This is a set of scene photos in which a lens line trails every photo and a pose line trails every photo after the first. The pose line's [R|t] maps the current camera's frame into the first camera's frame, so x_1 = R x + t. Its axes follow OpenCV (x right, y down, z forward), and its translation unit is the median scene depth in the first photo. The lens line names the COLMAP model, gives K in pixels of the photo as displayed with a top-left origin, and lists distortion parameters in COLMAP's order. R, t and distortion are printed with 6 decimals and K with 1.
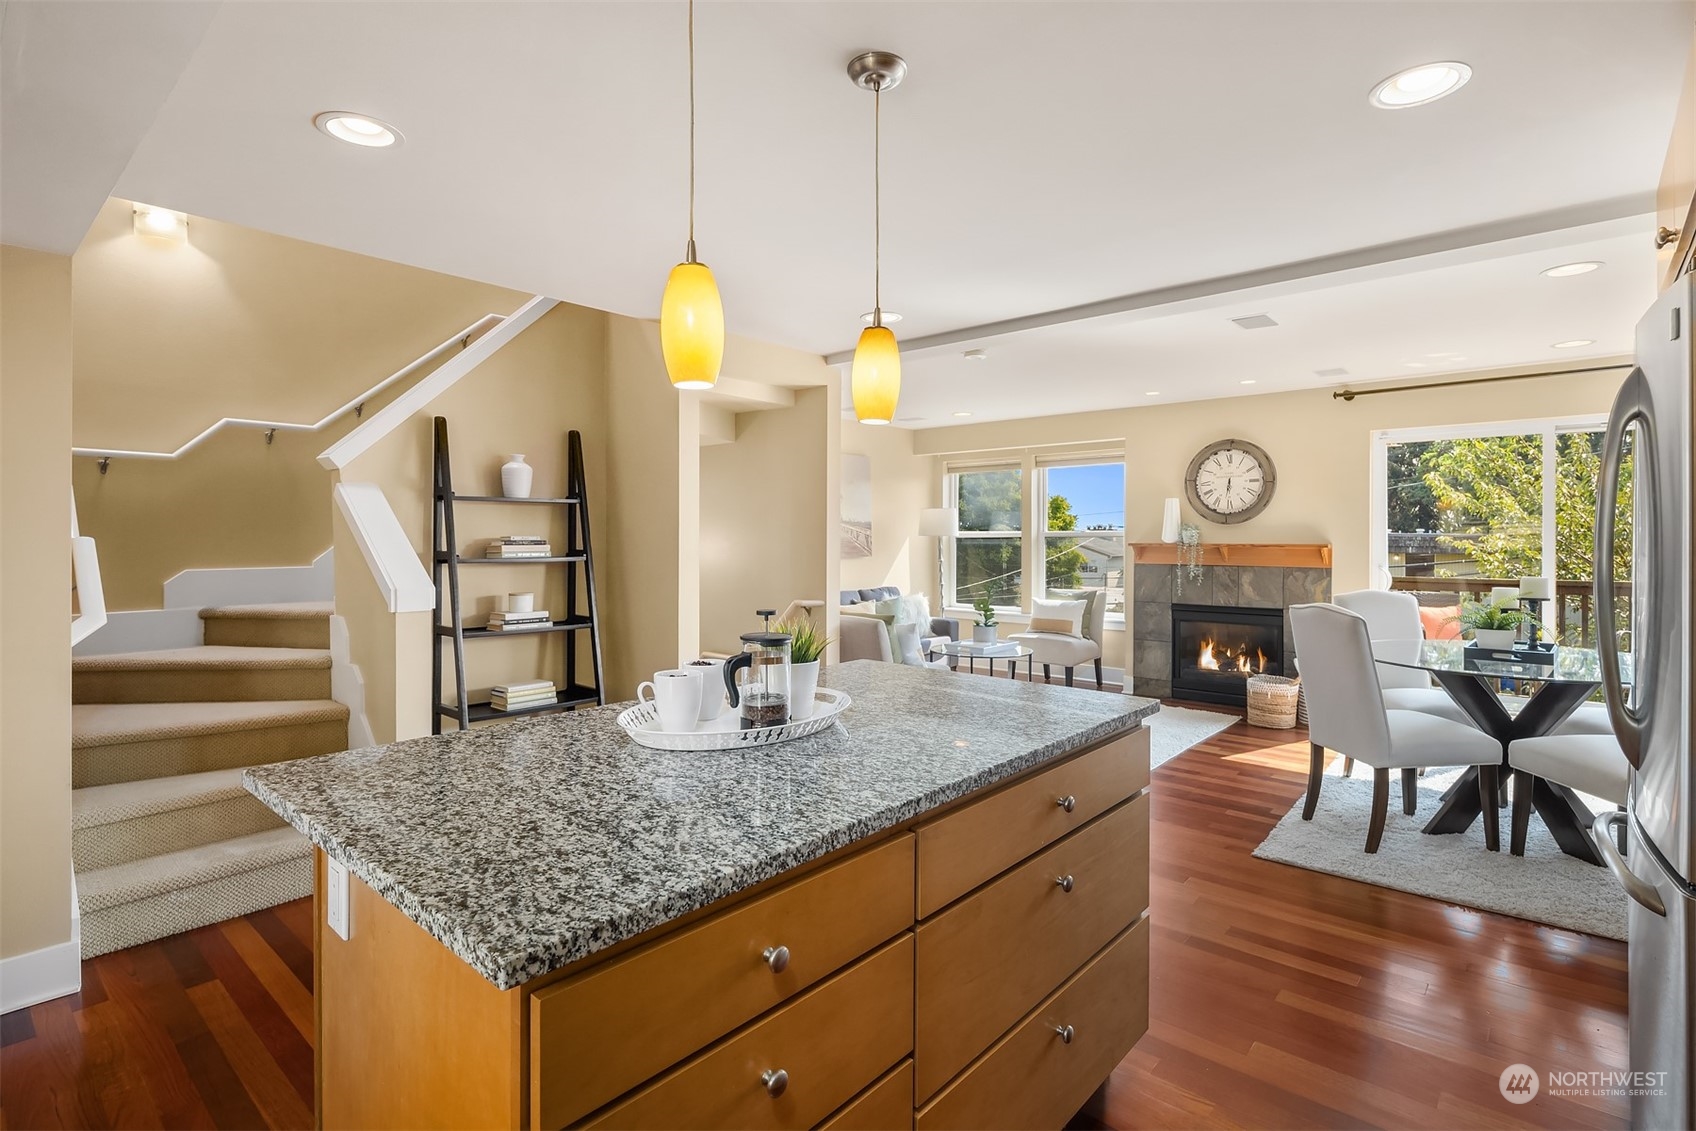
lens RADIAL K [[826.9, 0, 852.3], [0, 826.9, 527.7], [0, 0, 1]] dist [0.000304, -0.000216]
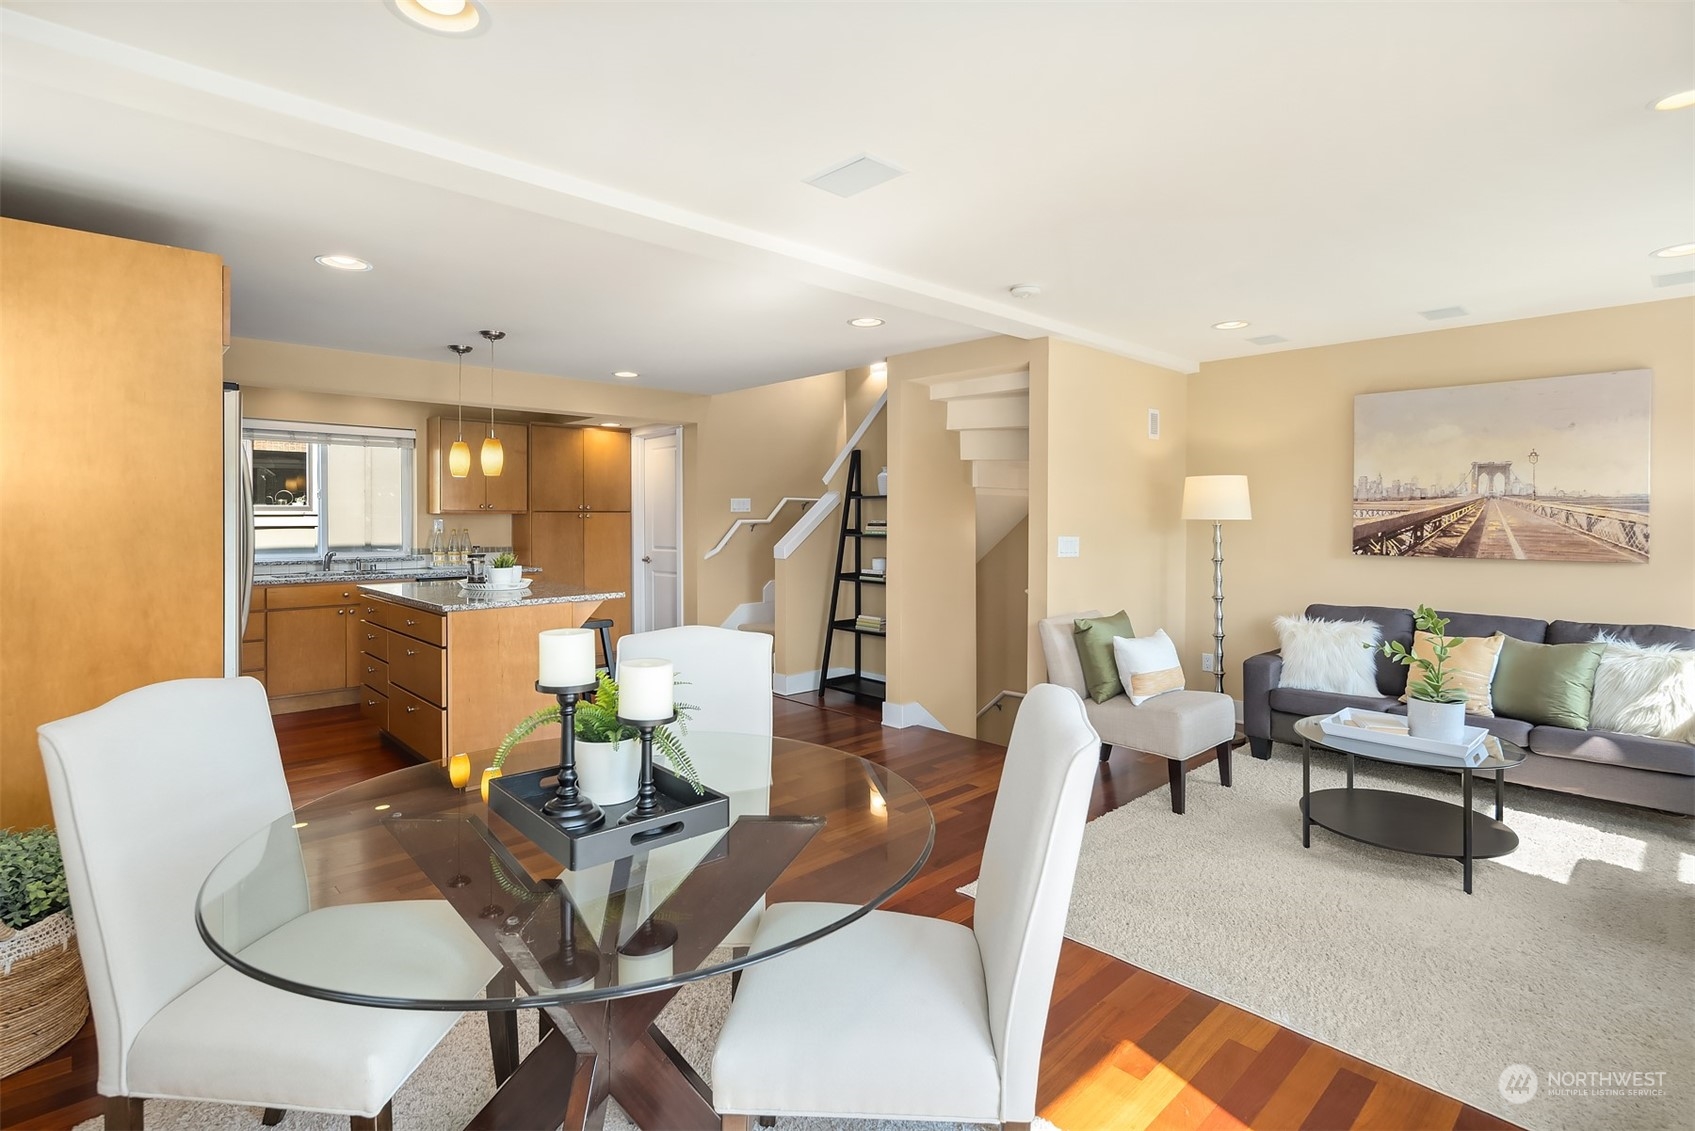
lens RADIAL K [[815.8, 0, 848.5], [0, 815.8, 527.0], [0, 0, 1]] dist [0.002056, 0.000006]
pose [[-0.094449, 0.013005, -0.995445, 0.687883], [0.008746, 0.999887, 0.012233, 0.002163], [0.995491, -0.007551, -0.094552, 0.673788]]
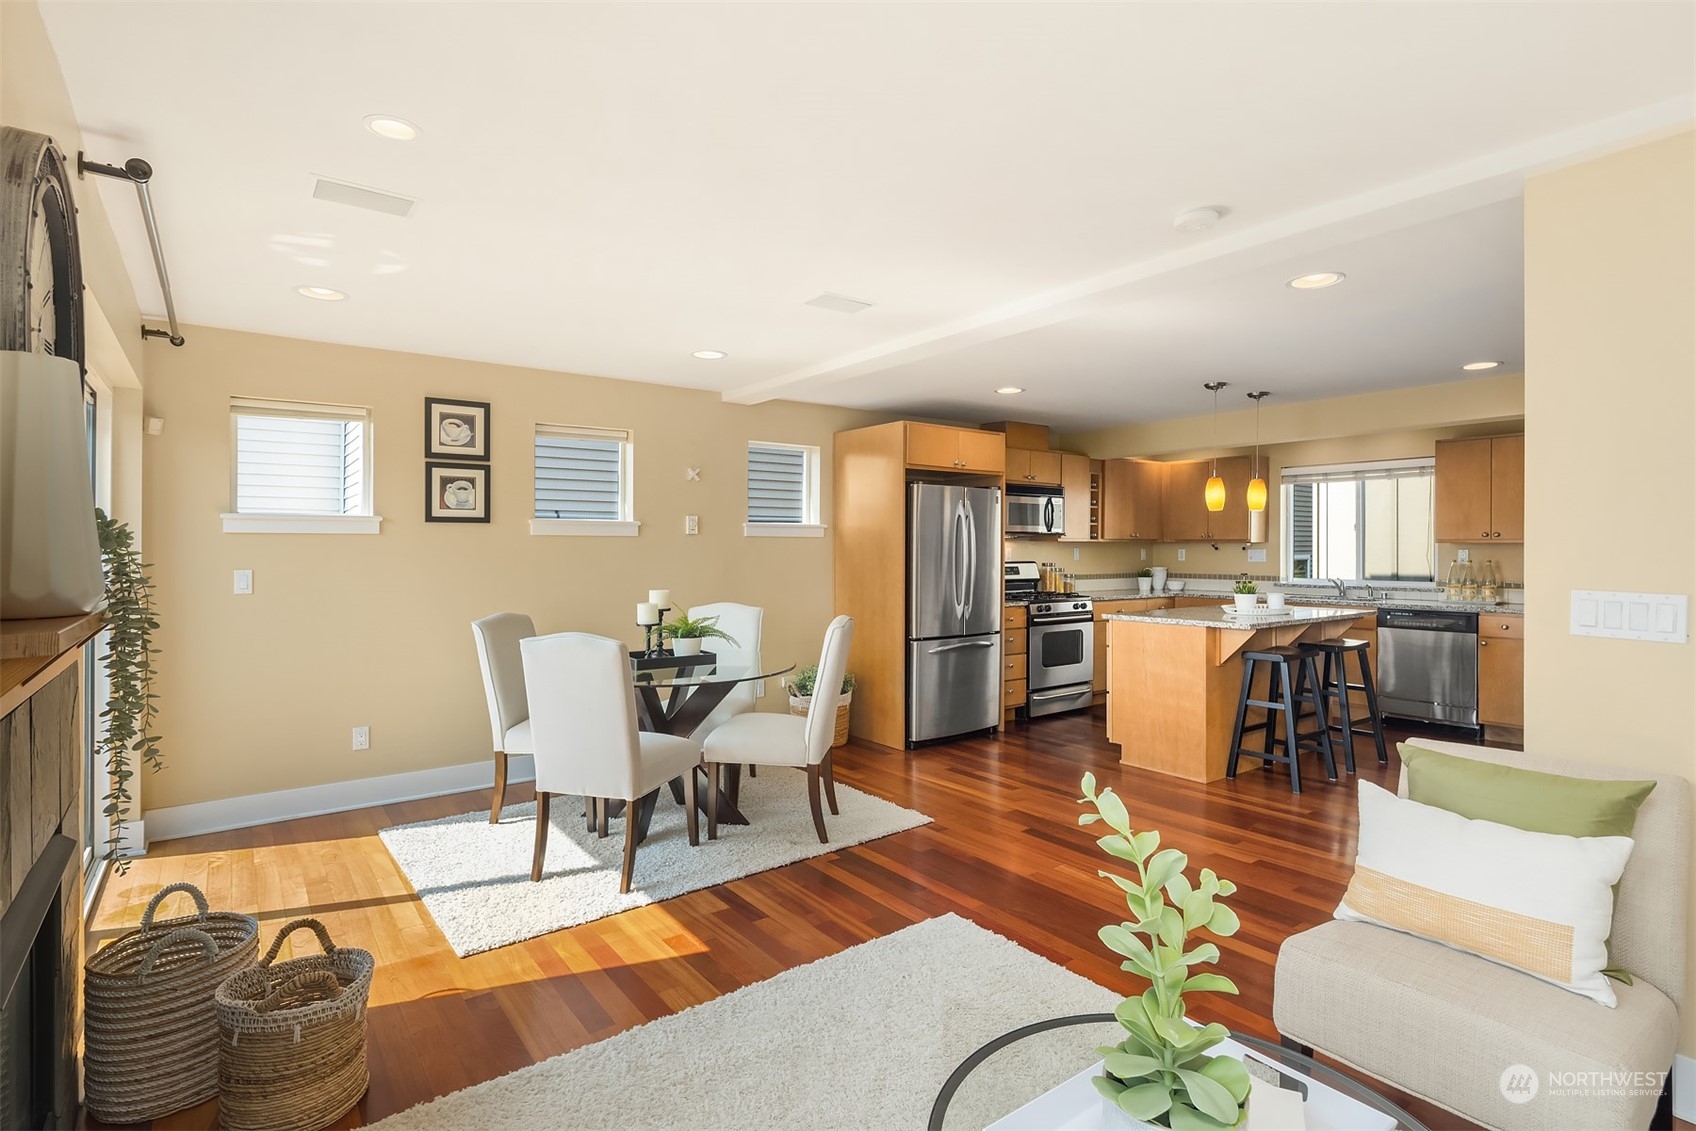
lens RADIAL K [[826.9, 0, 852.3], [0, 826.9, 527.7], [0, 0, 1]] dist [0.000304, -0.000216]
pose [[-0.978993, 0.006638, 0.203784, 0.190092], [0.000077, 0.999482, -0.032186, 0.006264], [-0.203892, -0.031494, -0.978487, 1.168039]]
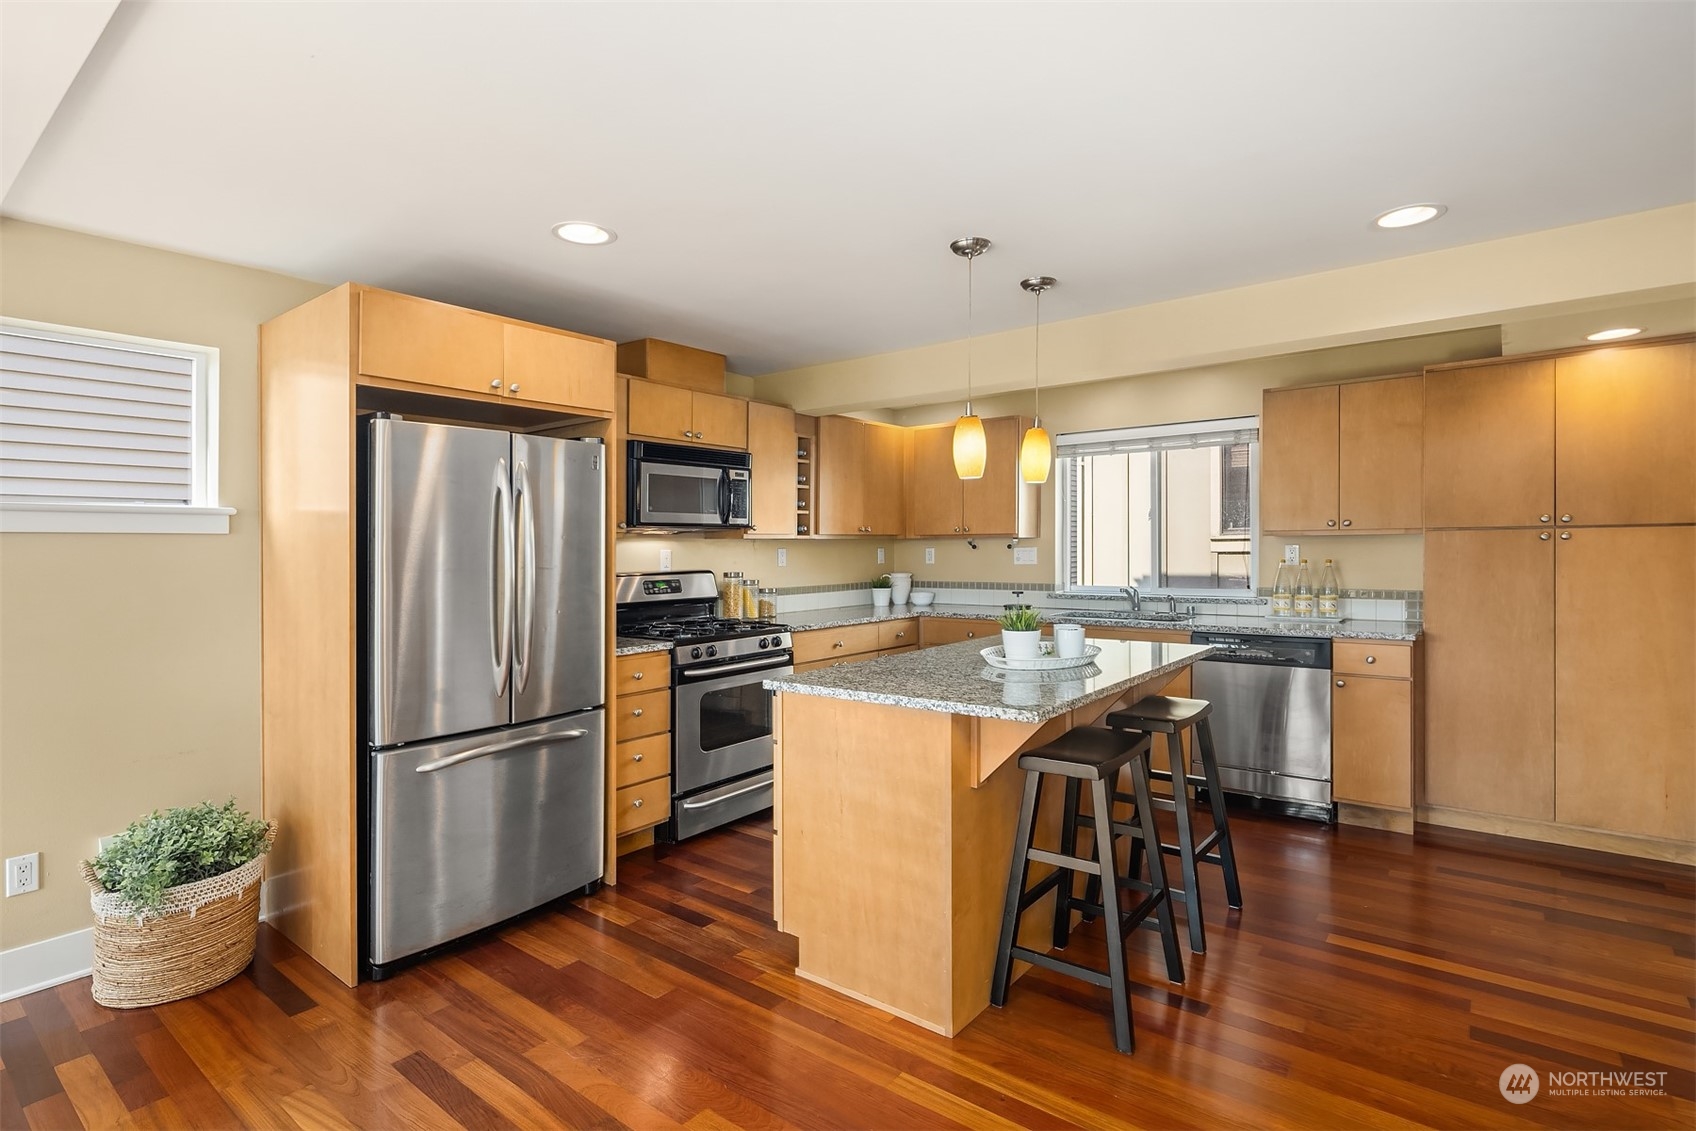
lens RADIAL K [[834.5, 0, 846.3], [0, 834.5, 540.8], [0, 0, 1]] dist [-0.000755, -0.000784]
pose [[-0.998412, 0.012972, -0.054816, 0.096548], [0.013762, 0.999807, -0.014050, 0.001911], [0.054623, -0.014782, -0.998398, 0.738470]]
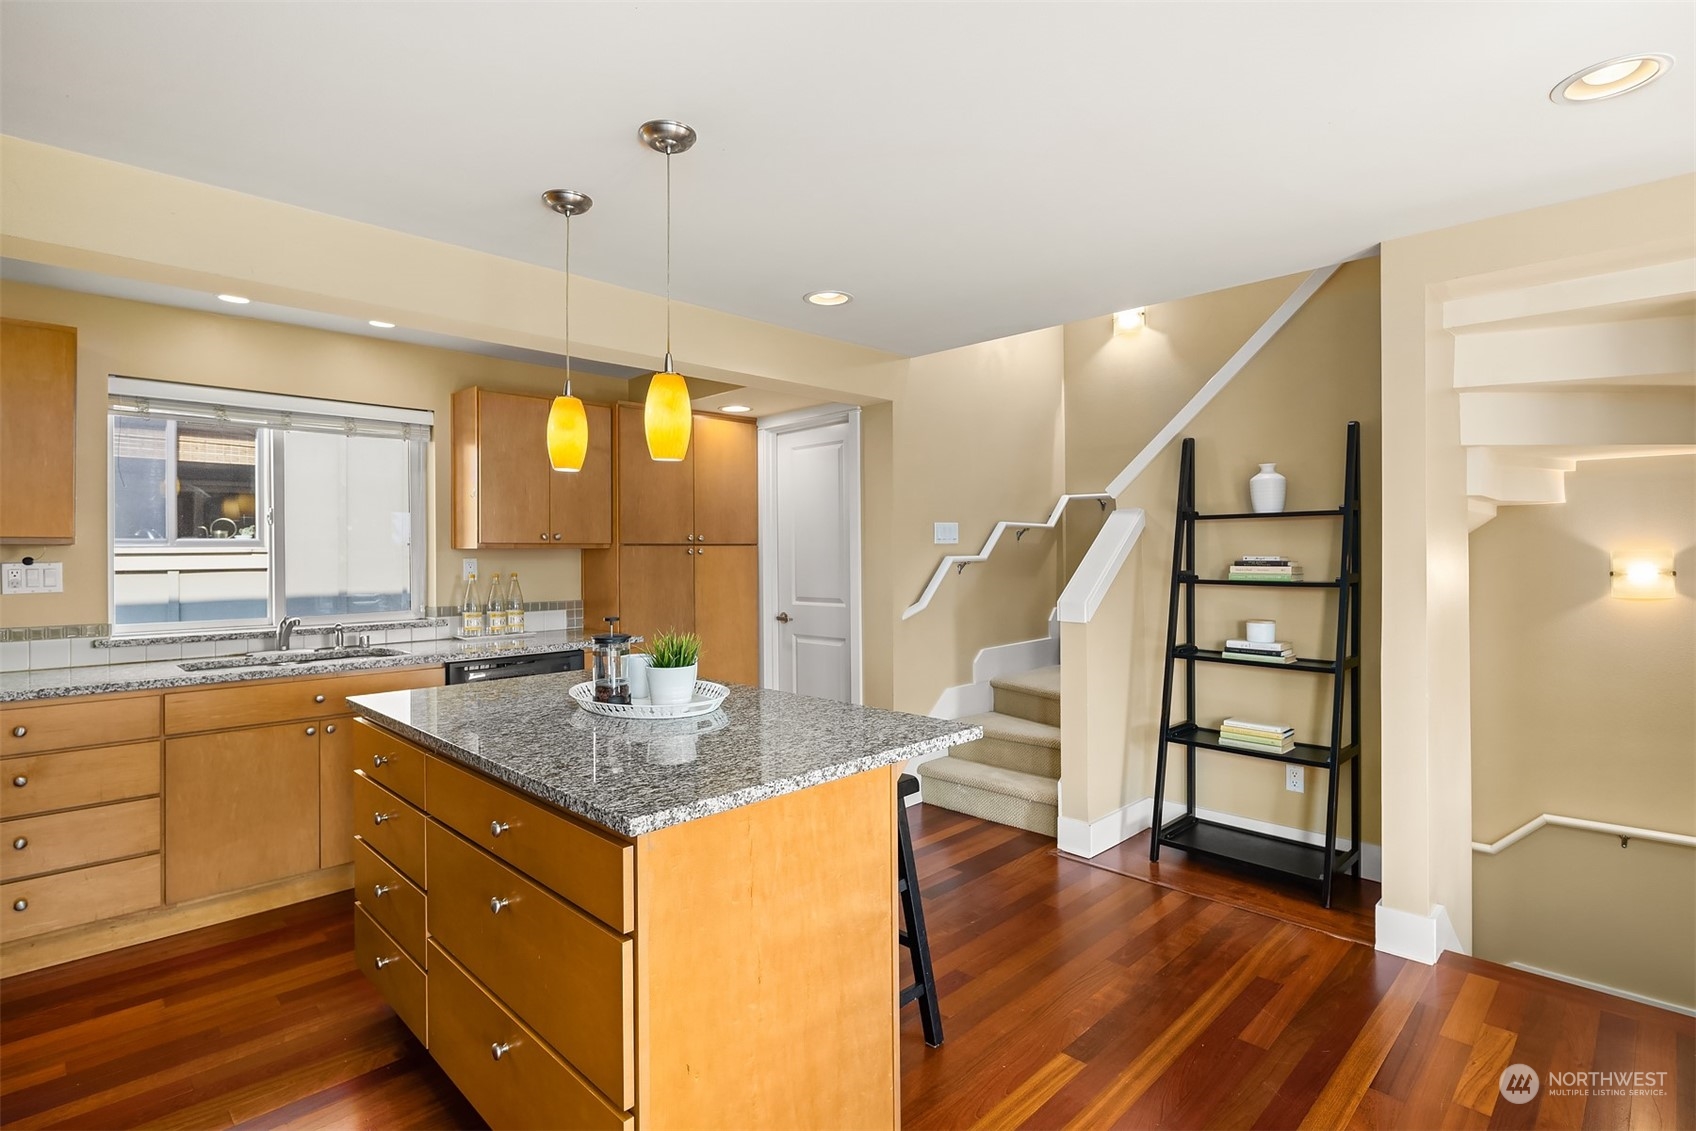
lens RADIAL K [[832.7, 0, 863.2], [0, 832.7, 555.6], [0, 0, 1]] dist [-0.003802, -0.000621]
pose [[-0.056208, 0.006731, -0.998396, 0.319691], [0.014594, 0.999876, 0.005920, -0.001061], [0.998312, -0.014238, -0.056299, 0.388410]]
